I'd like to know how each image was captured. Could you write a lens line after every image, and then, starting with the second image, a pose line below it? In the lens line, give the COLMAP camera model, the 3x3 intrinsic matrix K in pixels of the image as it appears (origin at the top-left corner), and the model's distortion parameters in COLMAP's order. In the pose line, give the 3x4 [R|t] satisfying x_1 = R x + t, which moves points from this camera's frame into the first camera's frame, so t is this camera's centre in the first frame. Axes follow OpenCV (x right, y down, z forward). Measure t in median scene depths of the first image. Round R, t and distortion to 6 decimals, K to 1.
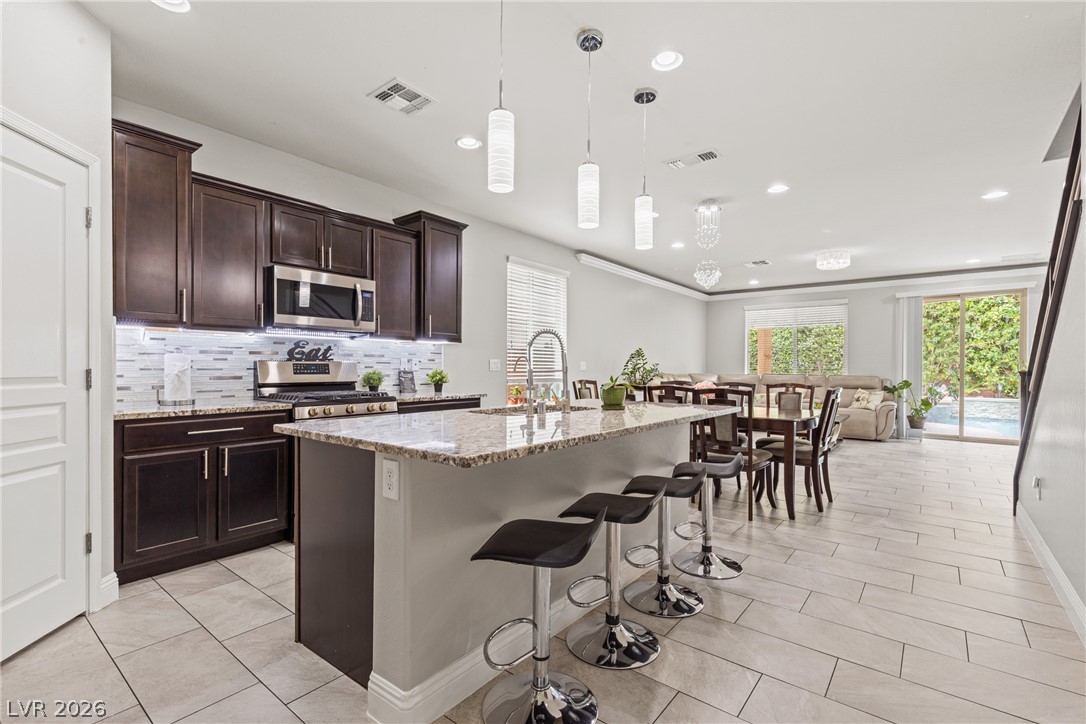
lens RADIAL K [[487.6, 0, 547.7], [0, 487.6, 366.0], [0, 0, 1]] dist [0.008653, -0.000475]
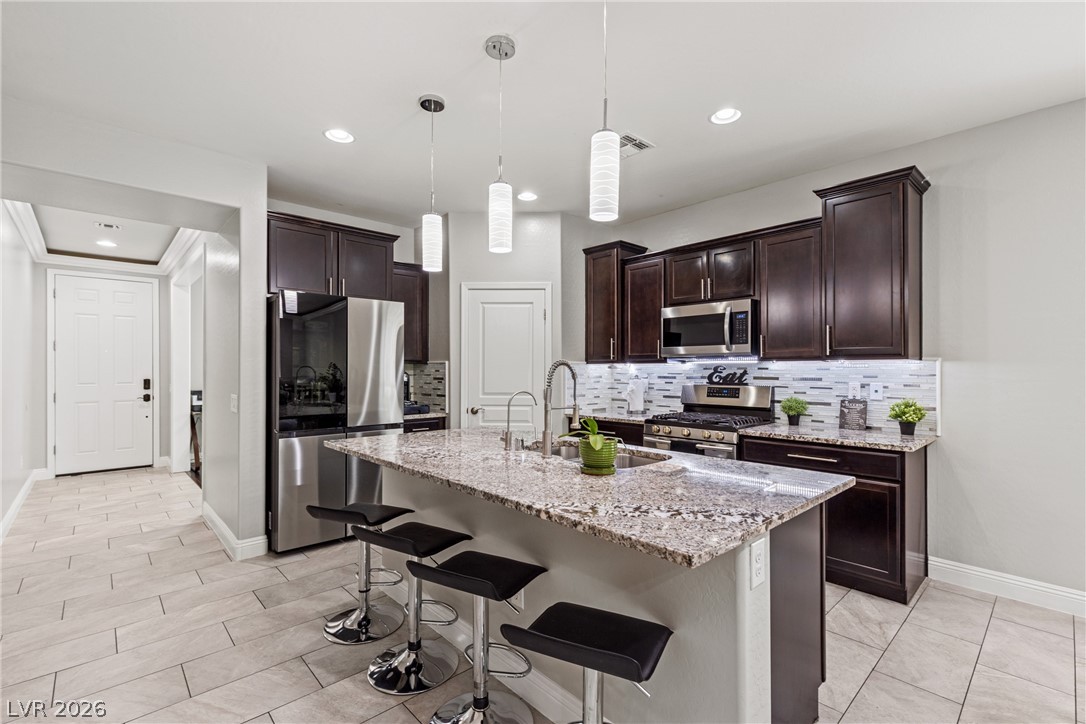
lens RADIAL K [[487.6, 0, 548.0], [0, 487.6, 369.9], [0, 0, 1]] dist [0.008653, -0.000475]
pose [[-0.152694, -0.005156, -0.988260, 0.288301], [0.001336, 0.999984, -0.005423, -0.017610], [0.988273, -0.002148, -0.152685, 0.367305]]
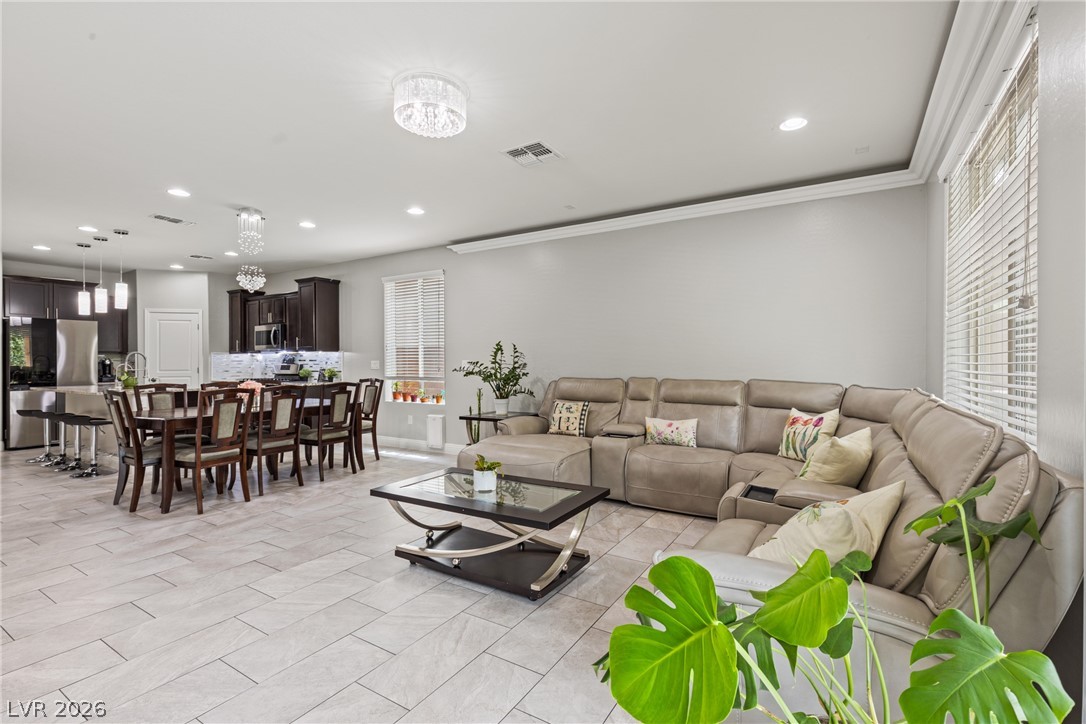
lens RADIAL K [[487.6, 0, 543.7], [0, 487.6, 361.2], [0, 0, 1]] dist [0.008653, -0.000475]
pose [[0.113842, -0.004159, -0.993490, 0.845738], [0.008805, 0.999956, -0.003177, -0.002286], [0.993460, -0.008386, 0.113874, 0.883185]]
